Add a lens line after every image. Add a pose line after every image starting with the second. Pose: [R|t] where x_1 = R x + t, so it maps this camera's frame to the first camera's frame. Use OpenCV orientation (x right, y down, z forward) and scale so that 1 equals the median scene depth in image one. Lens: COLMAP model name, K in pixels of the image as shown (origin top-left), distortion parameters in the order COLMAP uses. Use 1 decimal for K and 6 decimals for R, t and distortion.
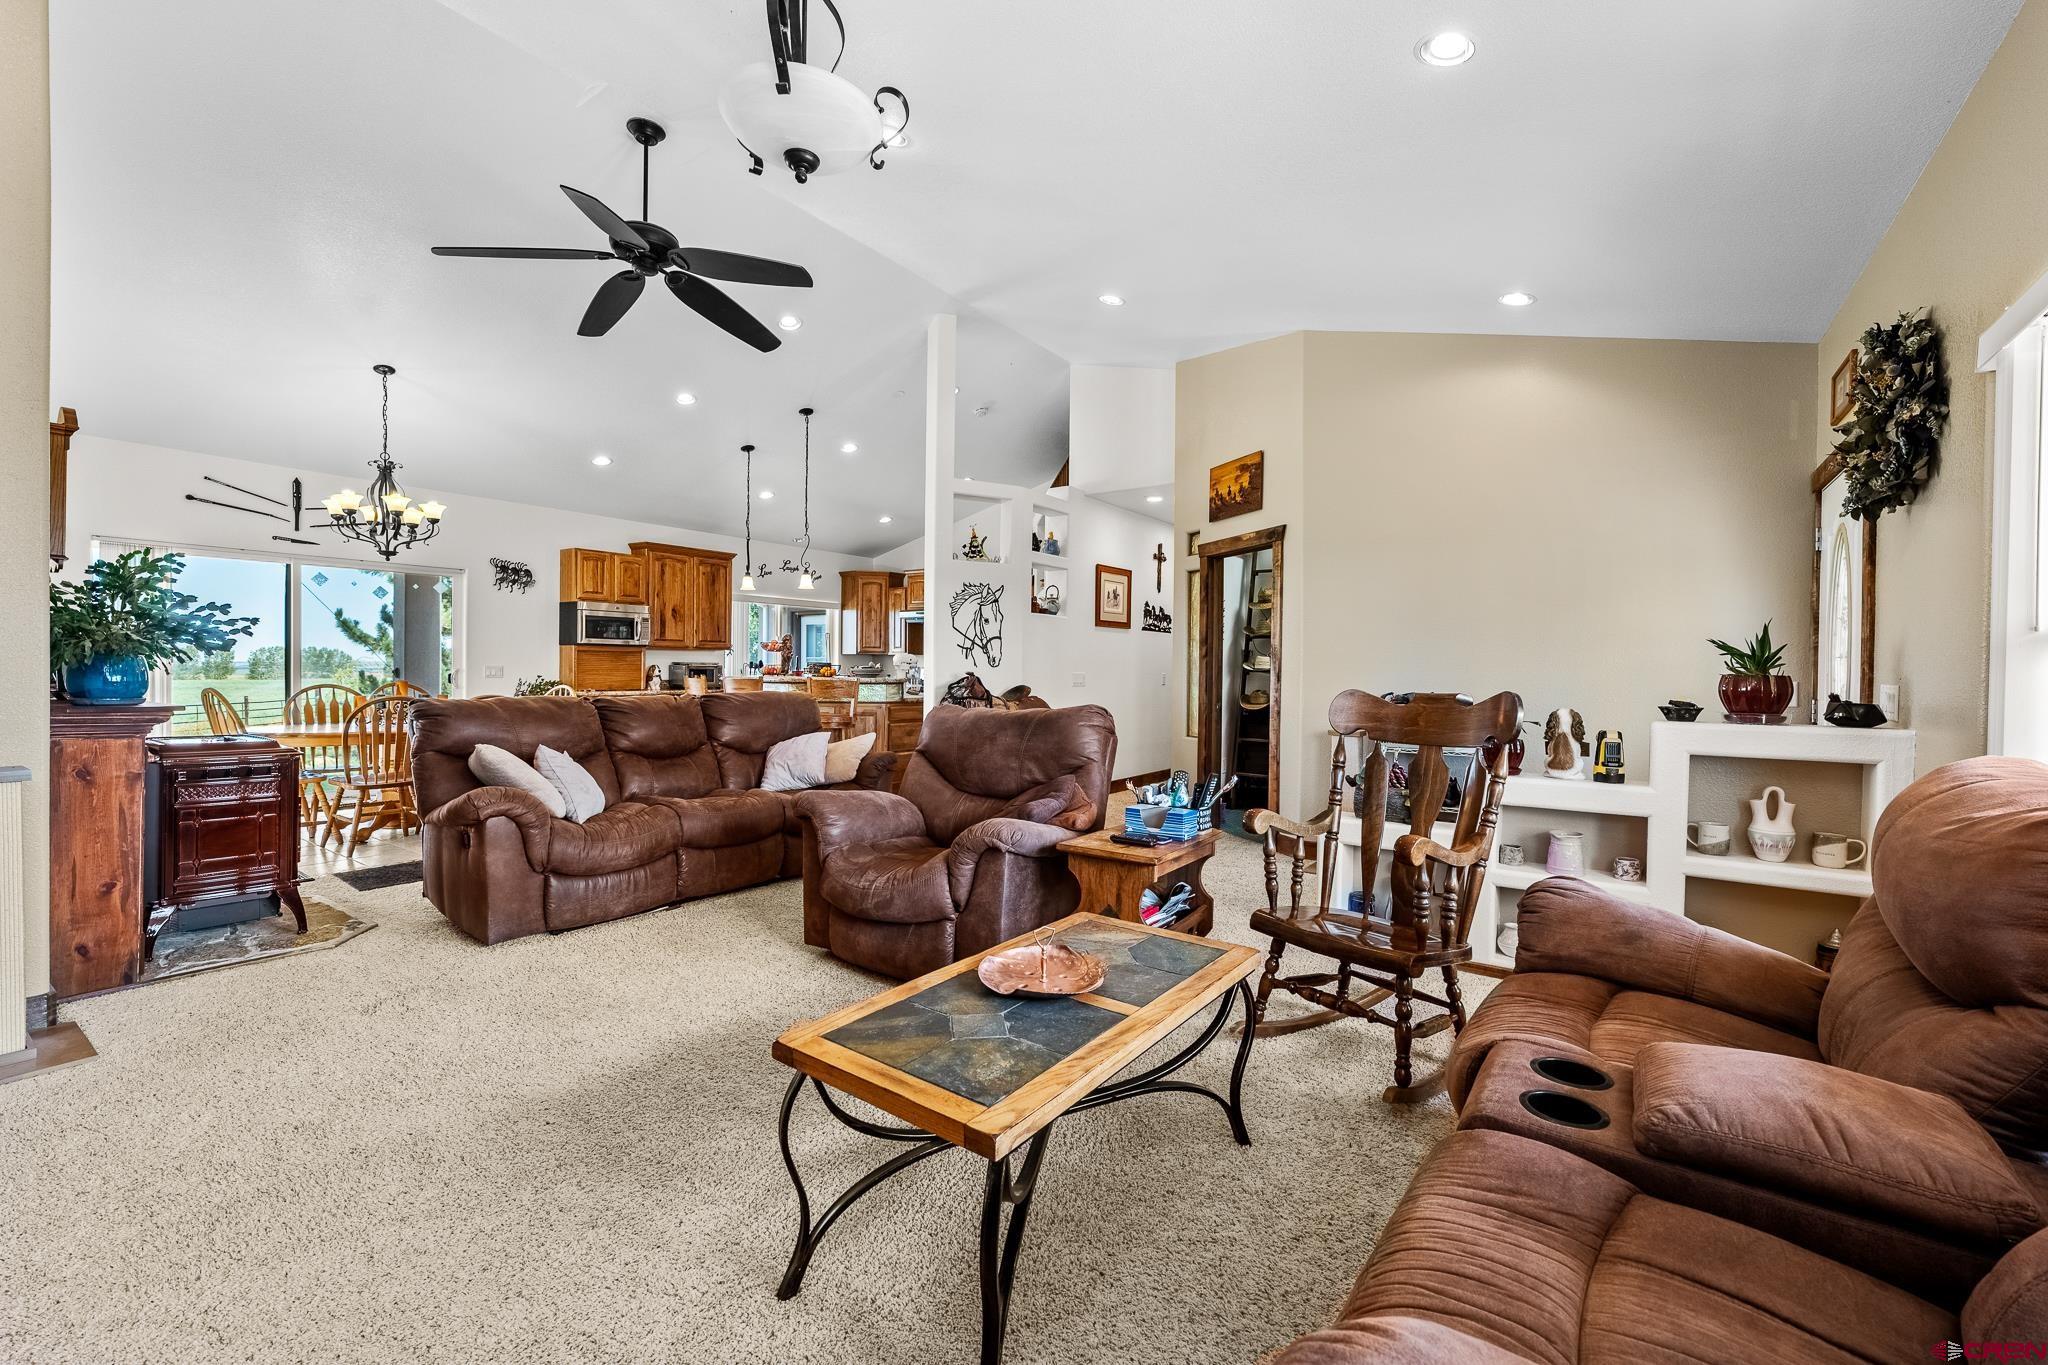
lens RADIAL K [[834.4, 0, 1007.9], [0, 834.4, 679.4], [0, 0, 1]] dist [-0.000983, -0.000301]
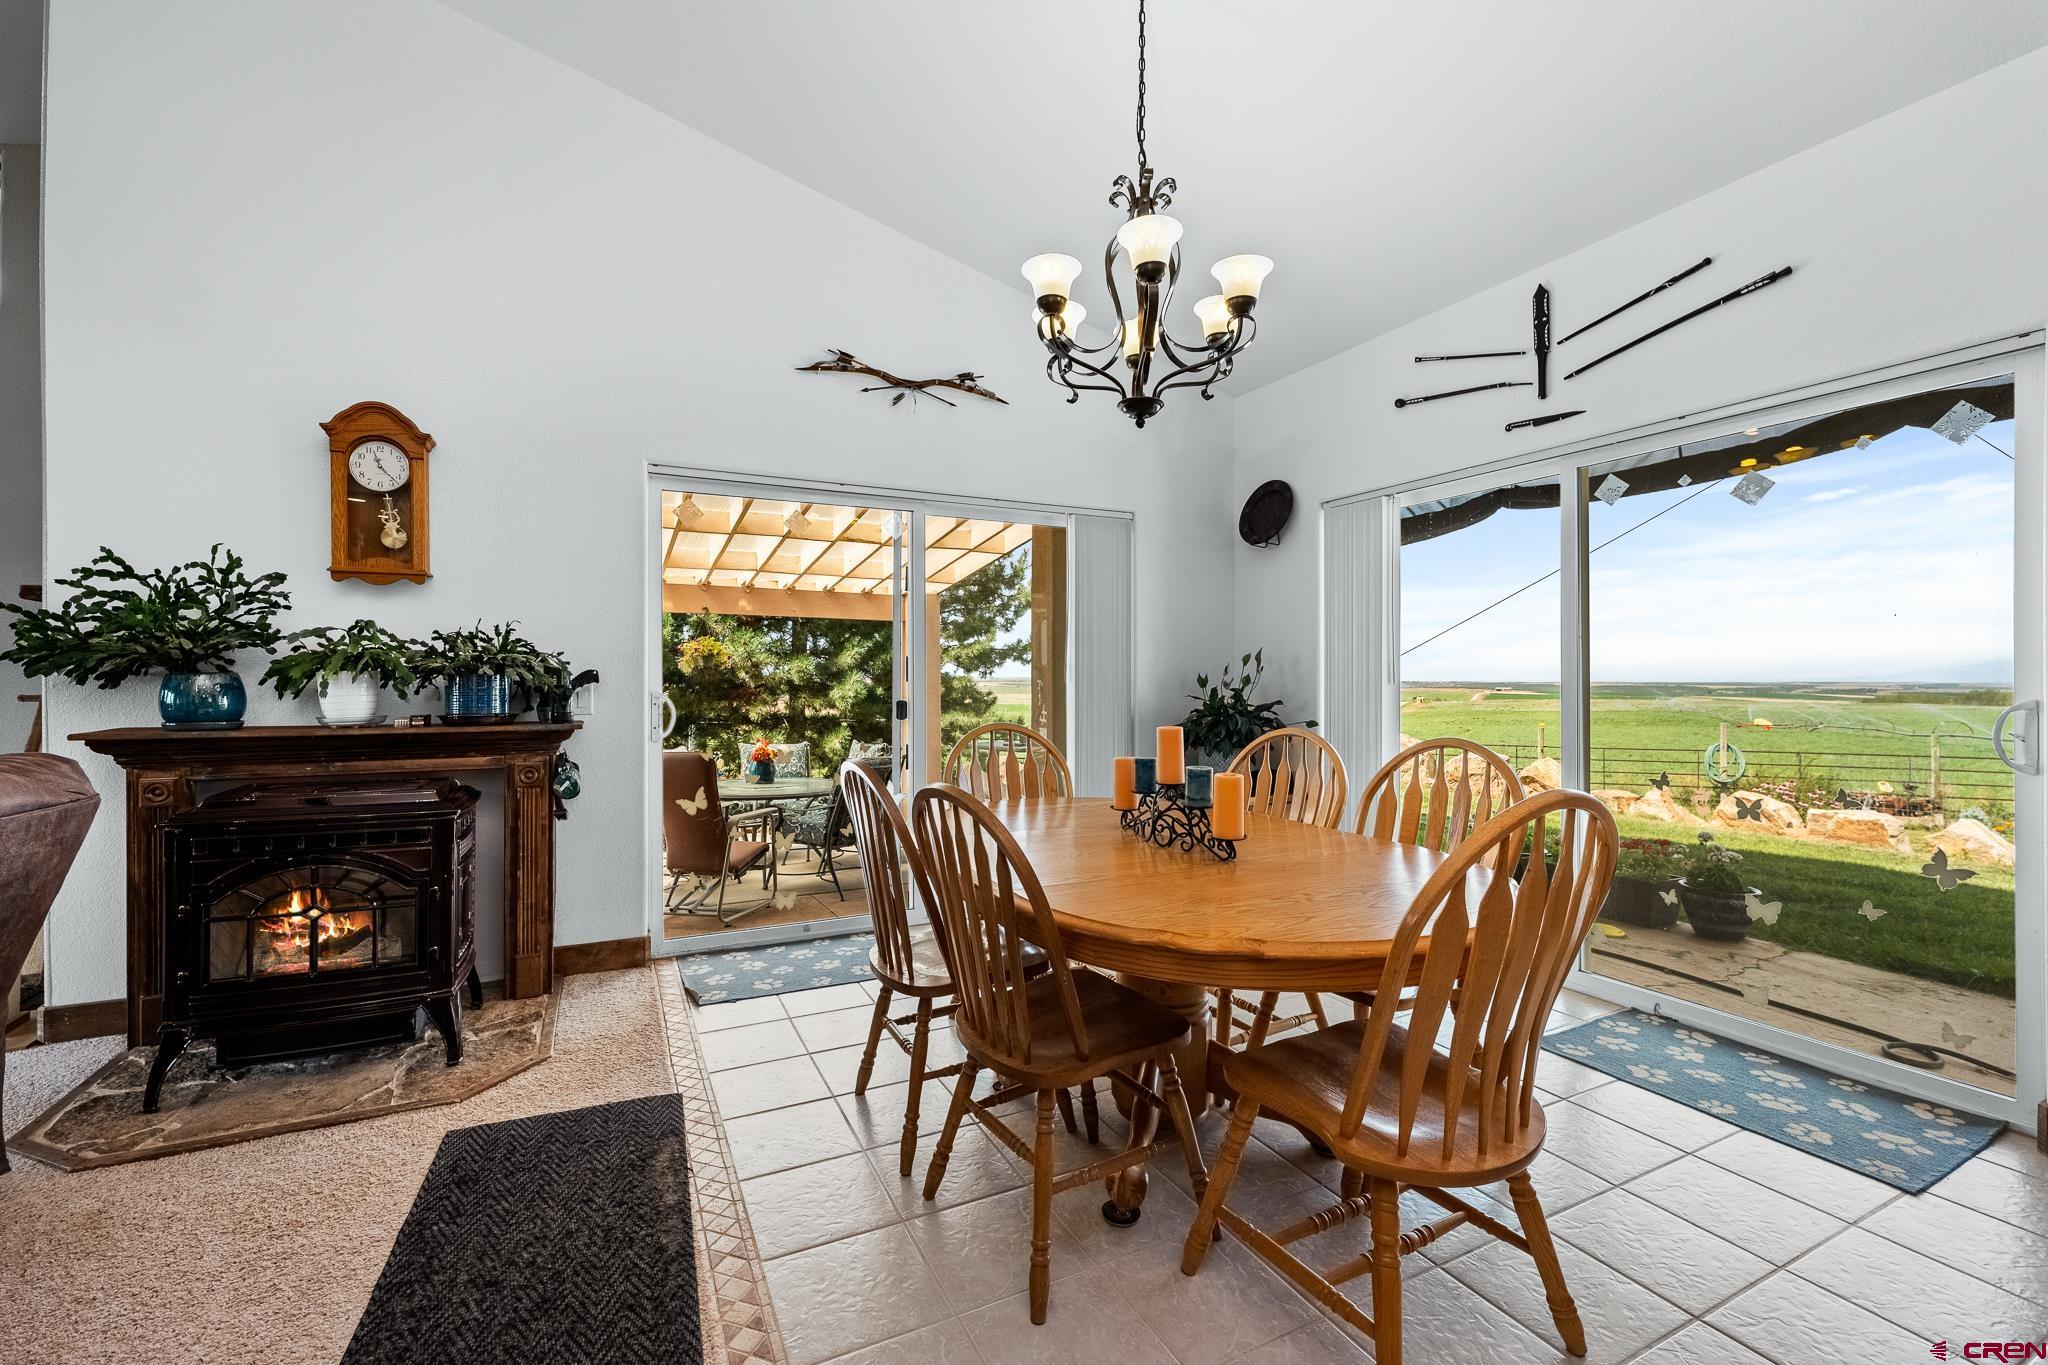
lens RADIAL K [[867.9, 0, 1024.0], [0, 867.9, 682.5], [0, 0, 1]] dist [0.000871, 0.000182]
pose [[-0.458480, -0.011416, -0.888632, -0.236348], [-0.017796, 0.999835, -0.003662, -0.011067], [0.888527, 0.014135, -0.458607, 0.775615]]
